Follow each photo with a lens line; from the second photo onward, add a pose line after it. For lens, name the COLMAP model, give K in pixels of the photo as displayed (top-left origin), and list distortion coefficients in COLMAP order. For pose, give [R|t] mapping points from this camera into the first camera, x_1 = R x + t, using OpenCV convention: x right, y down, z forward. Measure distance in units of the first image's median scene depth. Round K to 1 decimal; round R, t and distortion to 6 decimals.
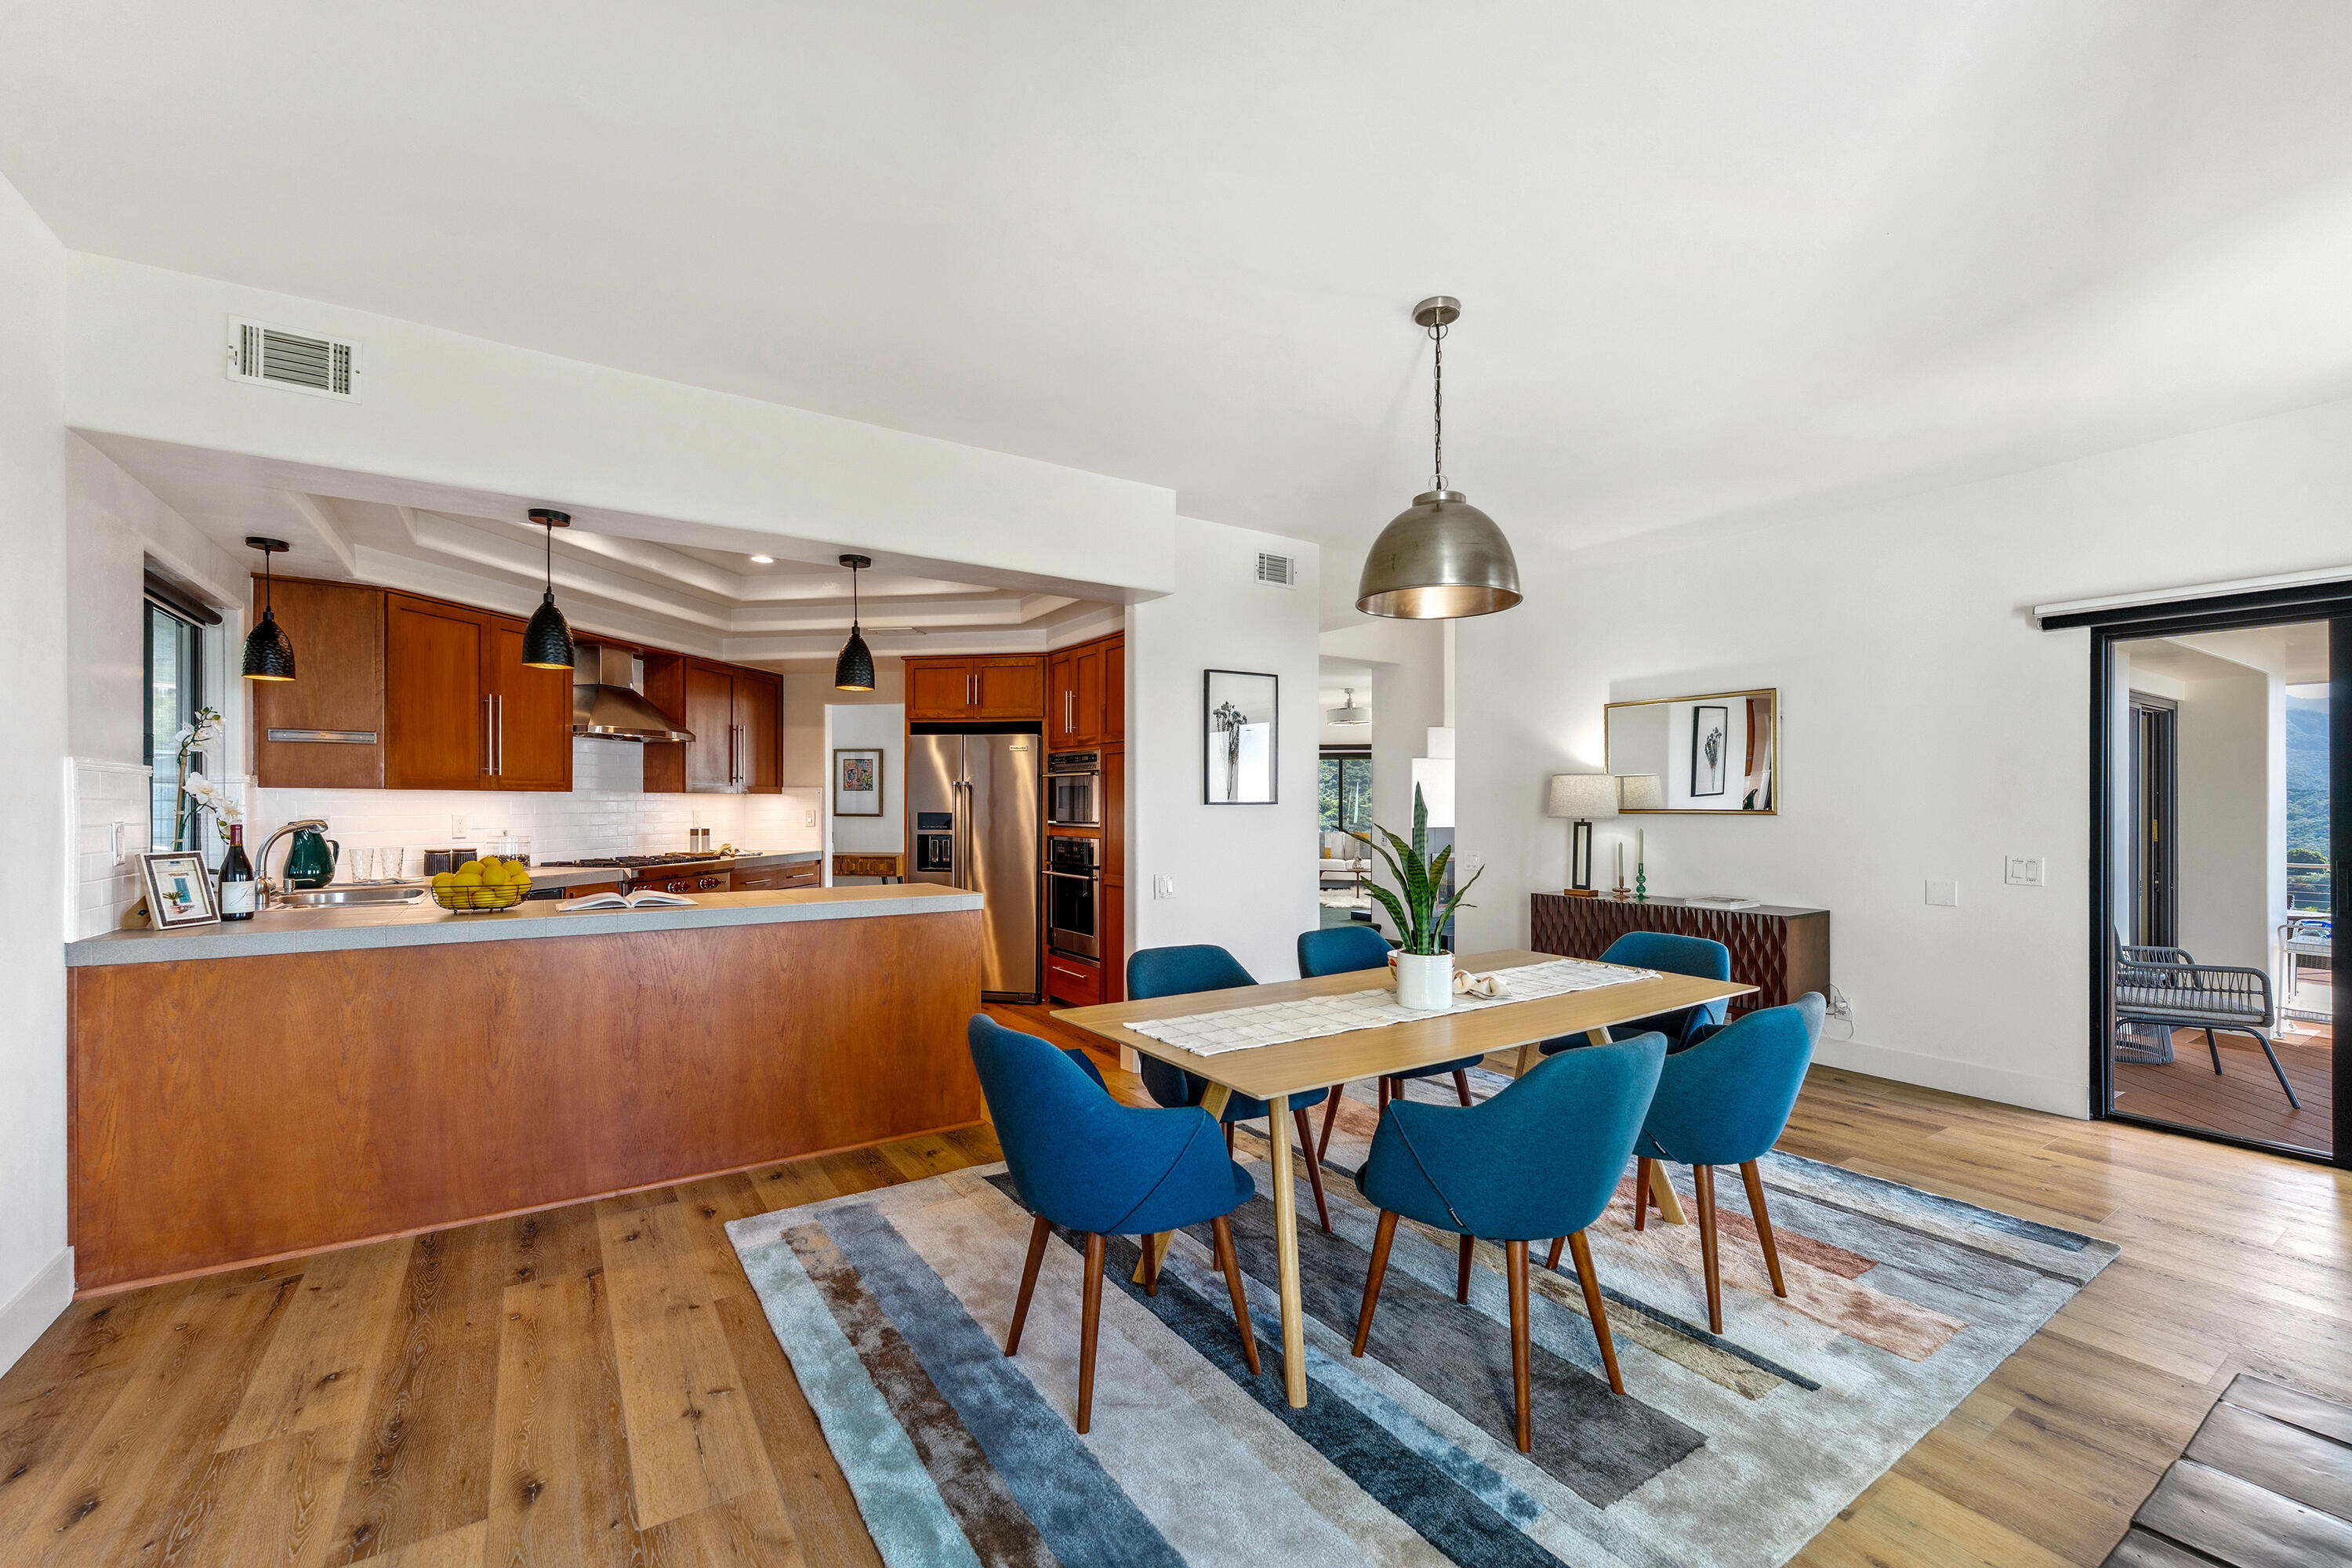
lens RADIAL K [[948.1, 0, 1163.6], [0, 948.1, 796.8], [0, 0, 1]] dist [0.001718, -0.000773]
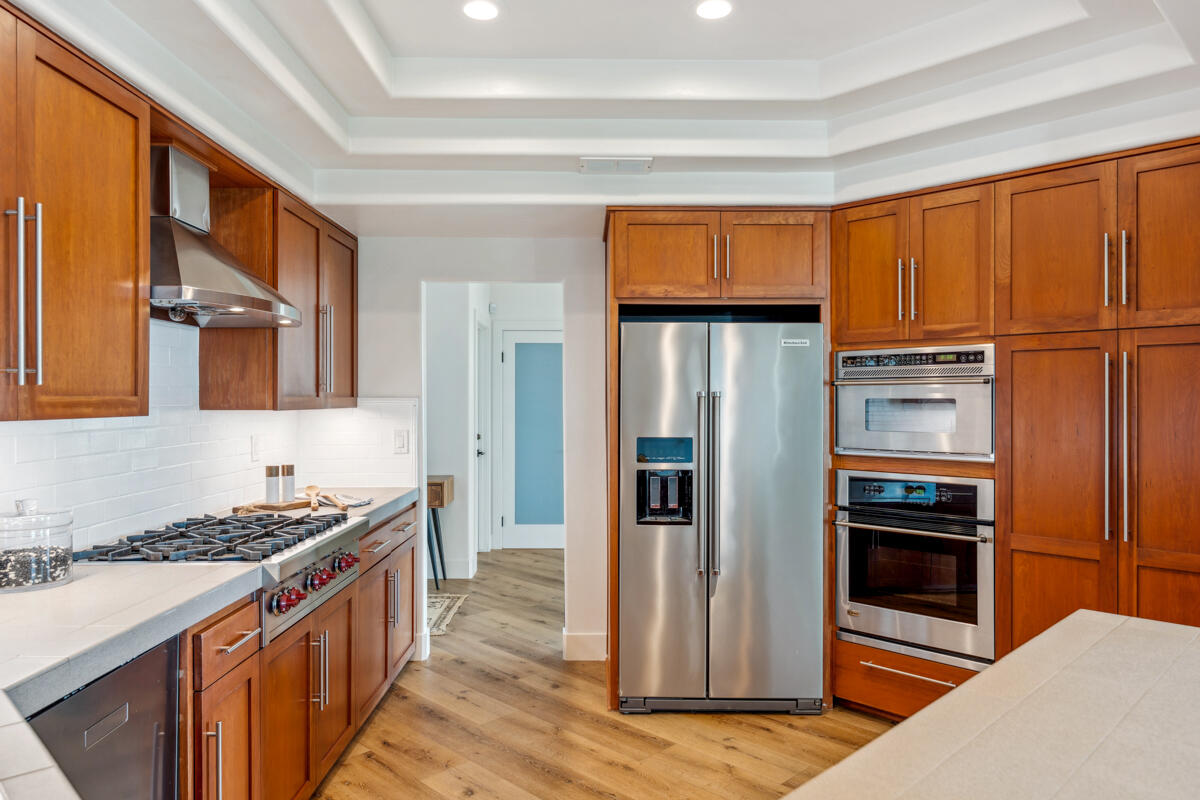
lens RADIAL K [[813.9, 0, 597.1], [0, 813.9, 398.4], [0, 0, 1]] dist [-0.001751, 0.003103]
pose [[0.980773, -0.002562, 0.195136, -0.402793], [0.001578, 0.999985, 0.005201, -0.014258], [-0.195146, -0.004793, 0.980762, 0.441831]]
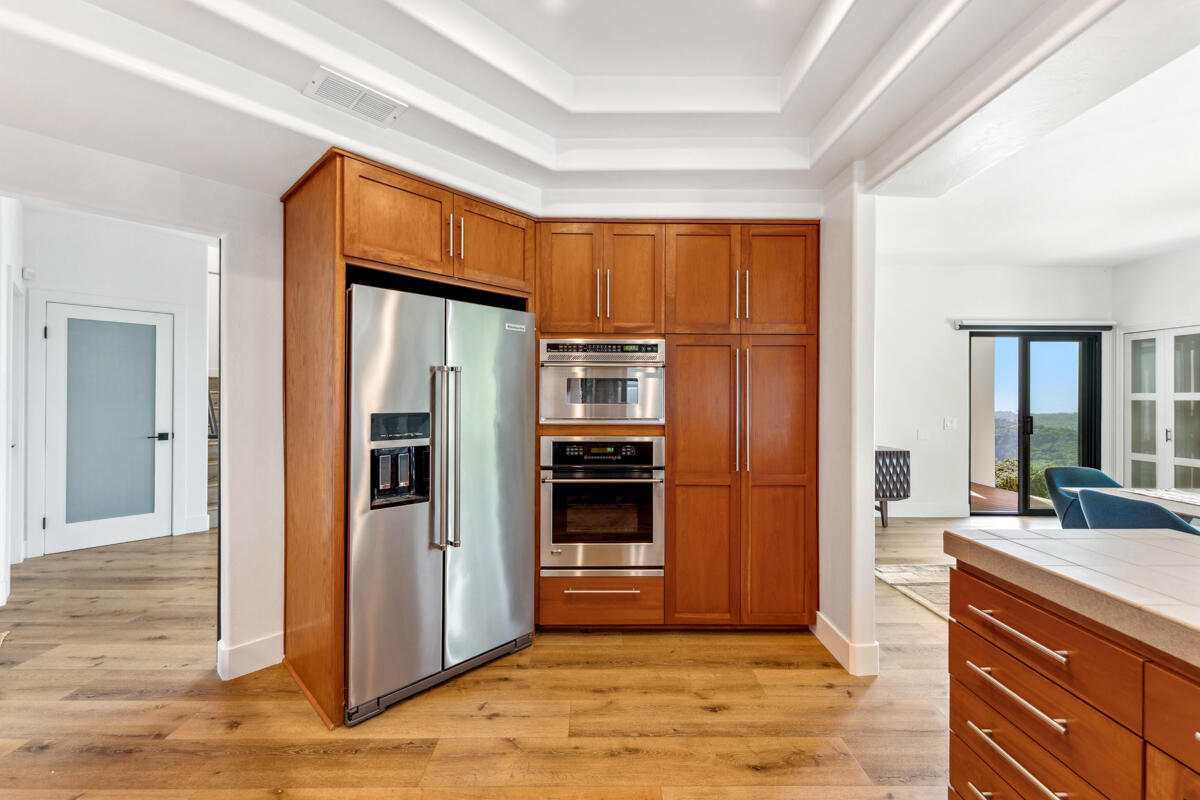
lens RADIAL K [[483.7, 0, 604.8], [0, 483.7, 394.6], [0, 0, 1]] dist [0.001718, -0.000773]
pose [[0.533333, 0.001822, 0.845904, -0.445667], [-0.008348, 0.999960, 0.003110, 0.002070], [-0.845864, -0.008720, 0.533327, 0.711604]]
